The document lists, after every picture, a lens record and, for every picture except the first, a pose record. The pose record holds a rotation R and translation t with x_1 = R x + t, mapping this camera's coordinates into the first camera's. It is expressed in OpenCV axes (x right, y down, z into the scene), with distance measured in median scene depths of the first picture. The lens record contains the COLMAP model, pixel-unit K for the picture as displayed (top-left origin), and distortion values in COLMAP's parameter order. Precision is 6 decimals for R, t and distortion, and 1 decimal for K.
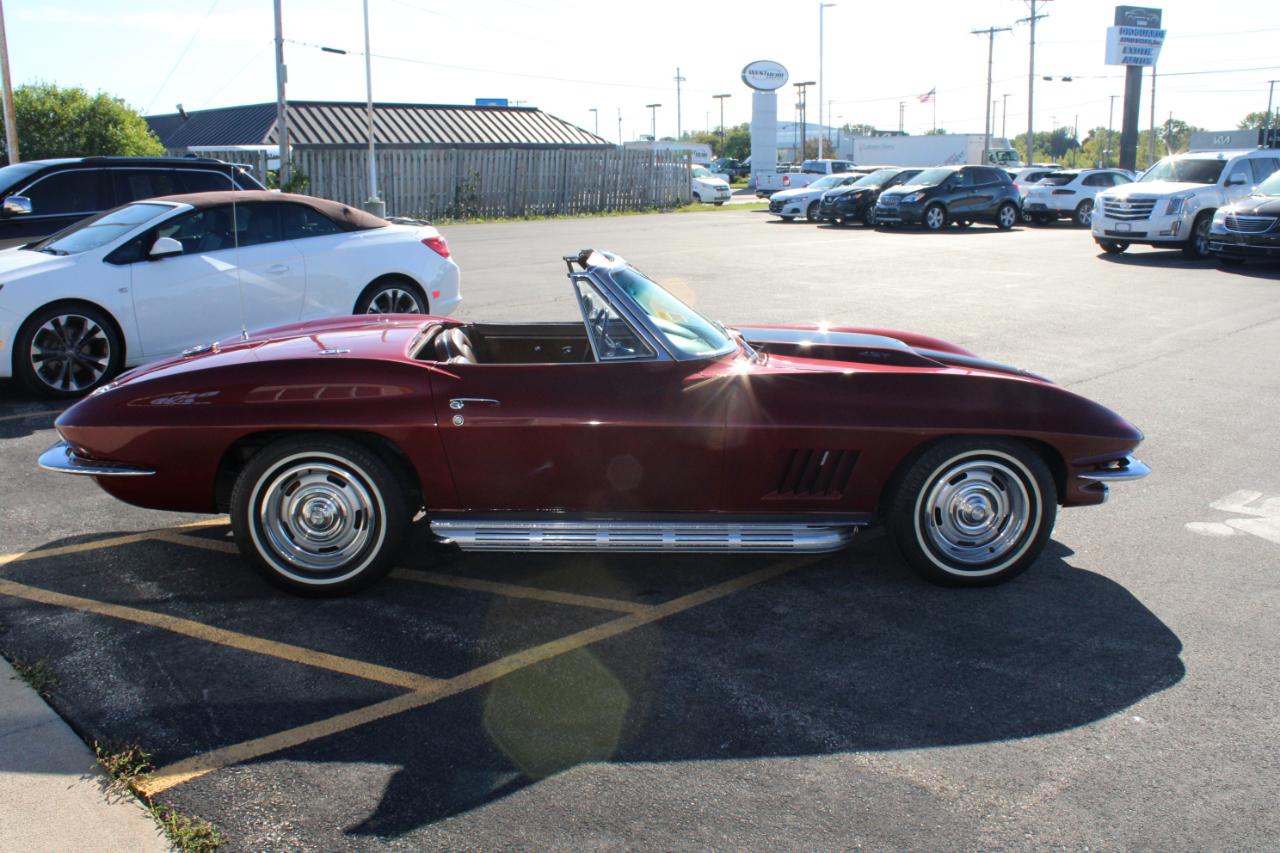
lens RADIAL K [[1126.3, 0, 643.6], [0, 1126.3, 420.1], [0, 0, 1]] dist [-0.151975, 0.132078]
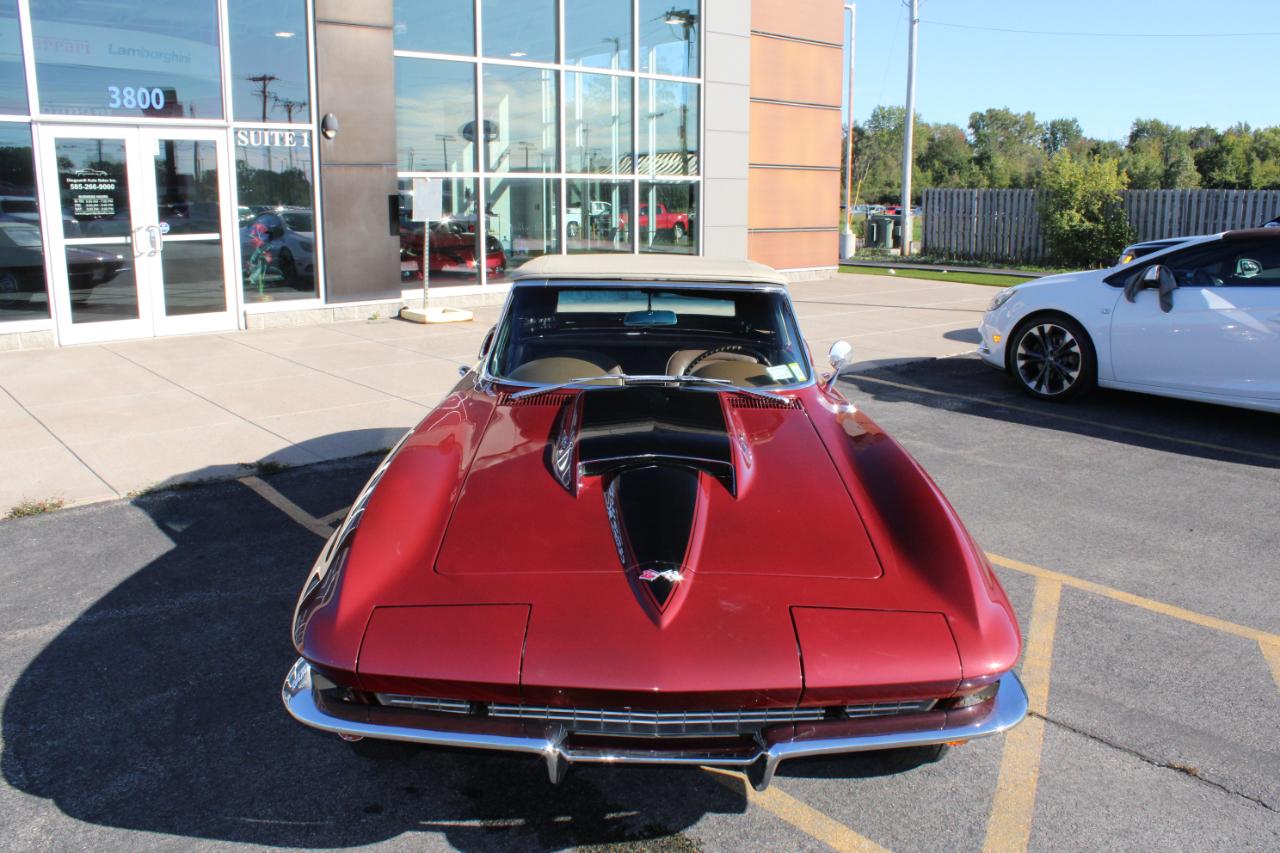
lens RADIAL K [[1053.5, 0, 640.6], [0, 1053.5, 419.5], [0, 0, 1]] dist [-0.171520, 0.149655]
pose [[-0.062954, 0.210430, -0.975580, 0.207596], [-0.219774, 0.950600, 0.219224, -0.056472], [0.973517, 0.228208, -0.013597, 0.254174]]
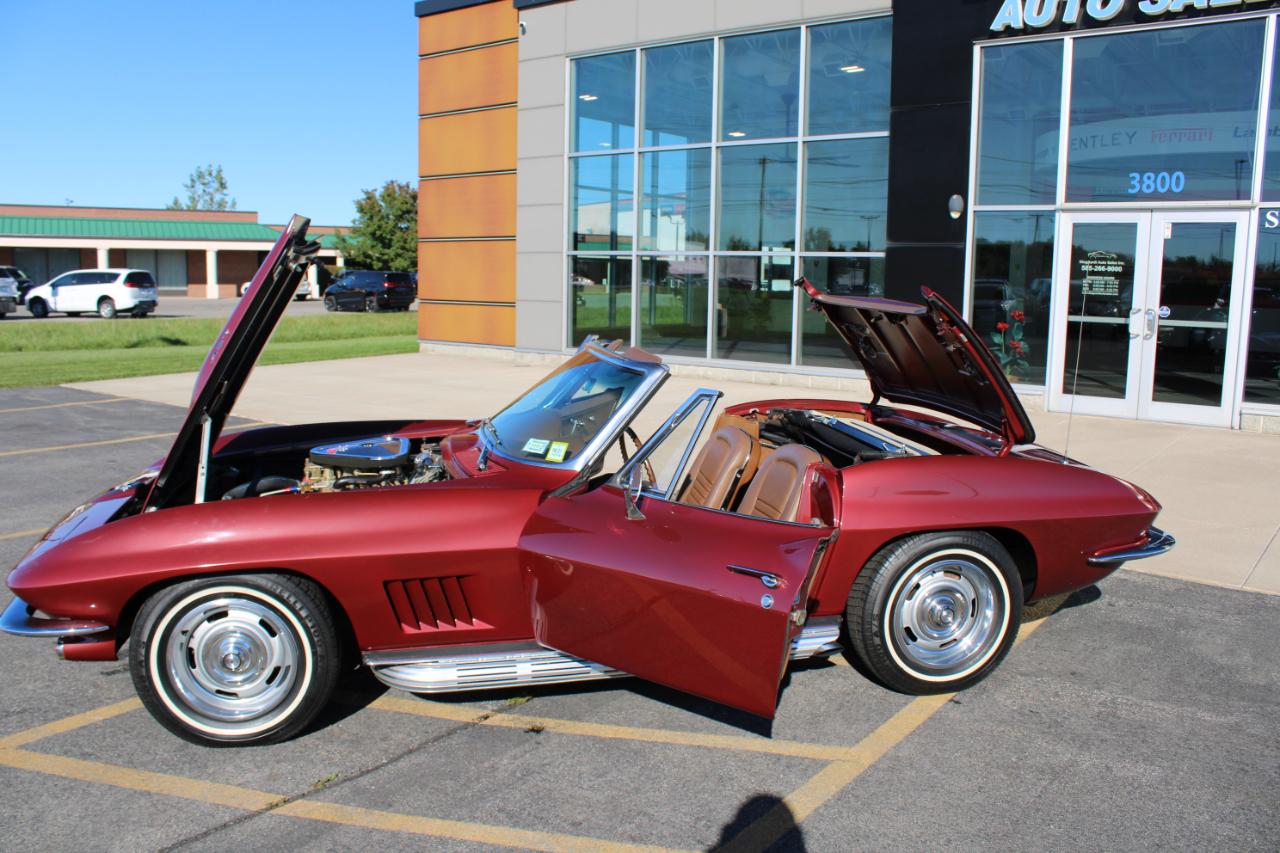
lens RADIAL K [[1054.1, 0, 639.3], [0, 1054.1, 423.9], [0, 0, 1]] dist [-0.167034, 0.141737]
pose [[-0.990940, 0.004820, -0.134216, 0.015273], [-0.043031, 0.935276, 0.351293, -0.099400], [0.127222, 0.353886, -0.926596, 0.456153]]
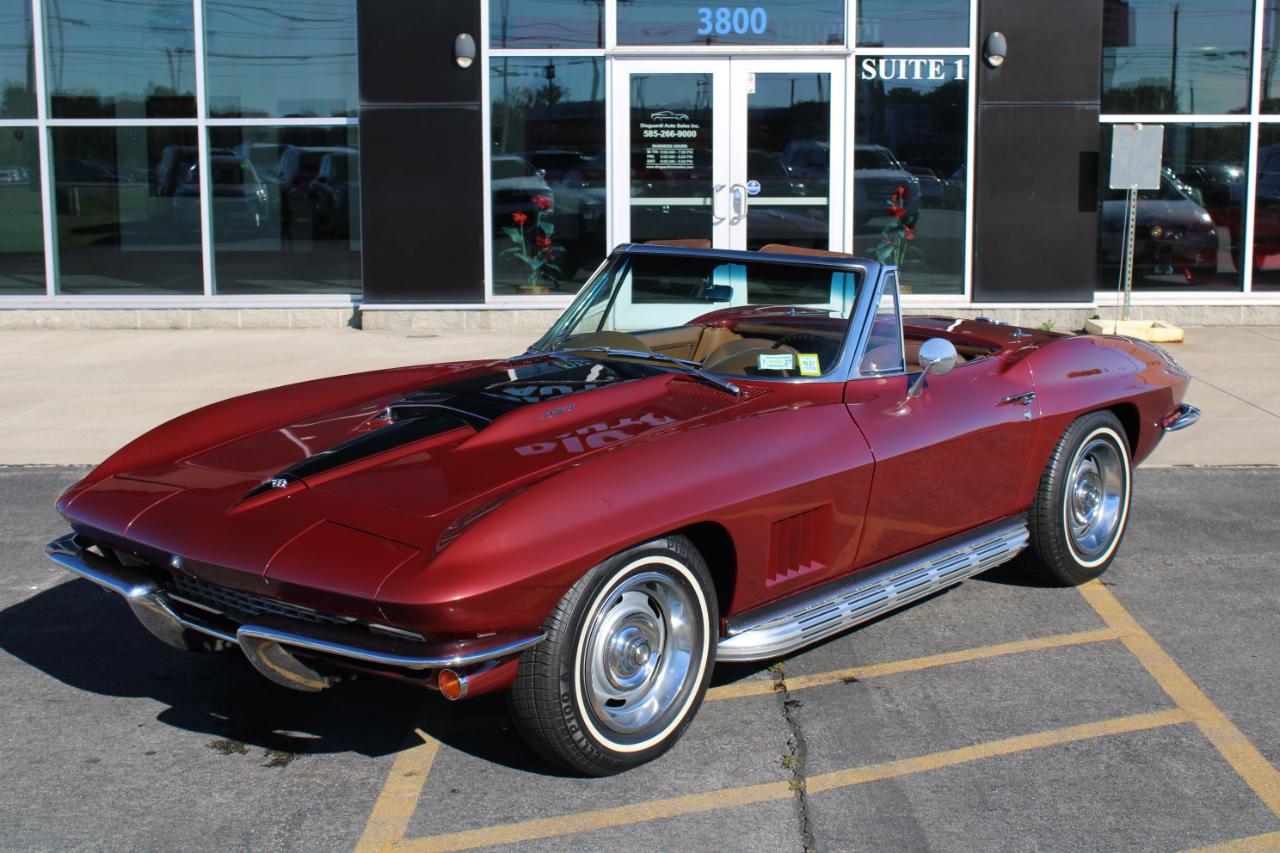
lens RADIAL K [[1764.1, 0, 642.9], [0, 1764.1, 420.8], [0, 0, 1]] dist [-0.061187, 0.111418]
pose [[-0.707302, 0.109636, -0.698358, 0.218901], [-0.149609, 0.942307, 0.299459, -0.098361], [0.690899, 0.316288, -0.650092, 0.445285]]
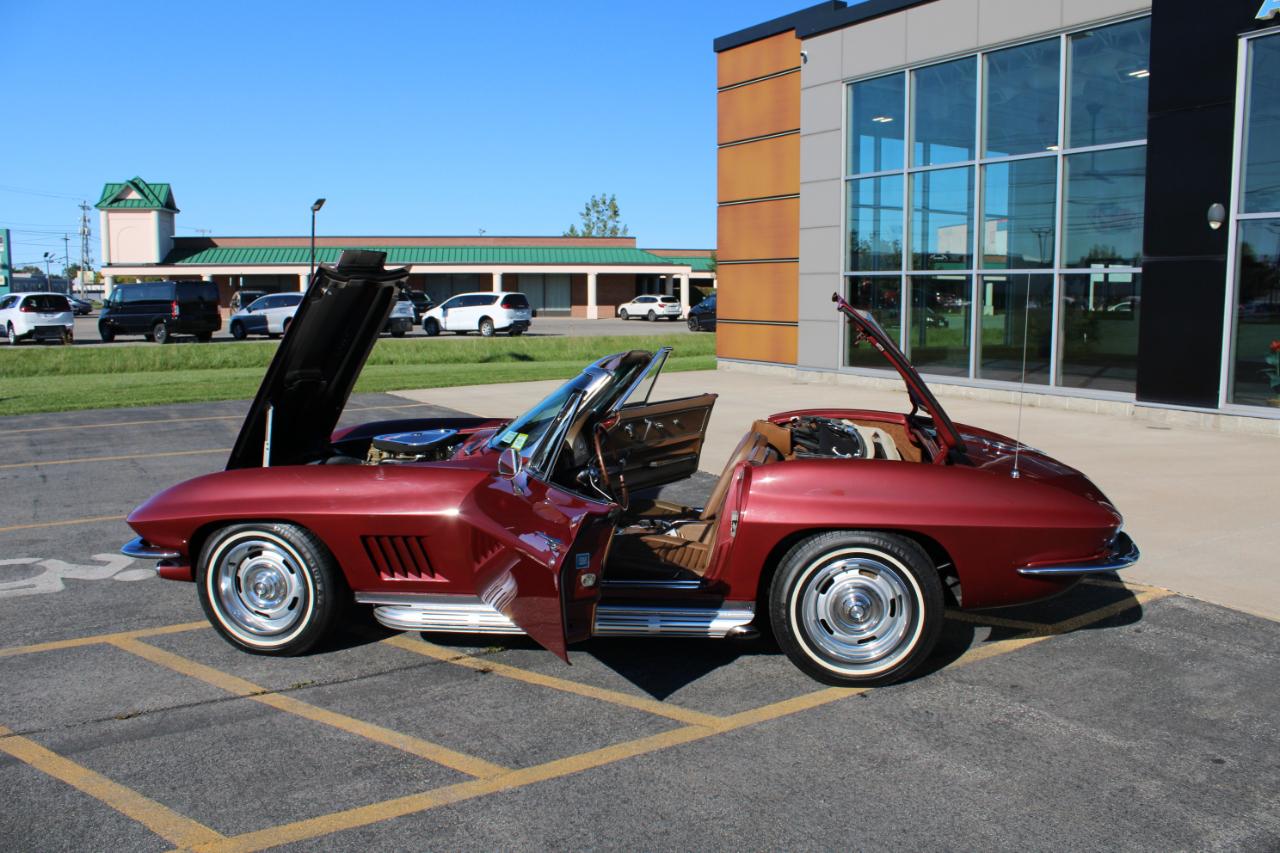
lens RADIAL K [[1053.5, 0, 640.6], [0, 1053.5, 419.5], [0, 0, 1]] dist [-0.171520, 0.149655]
pose [[-0.973301, -0.023873, 0.228288, -0.073051], [0.053452, 0.943658, 0.326577, -0.104829], [-0.223222, 0.330060, -0.917187, 0.481160]]
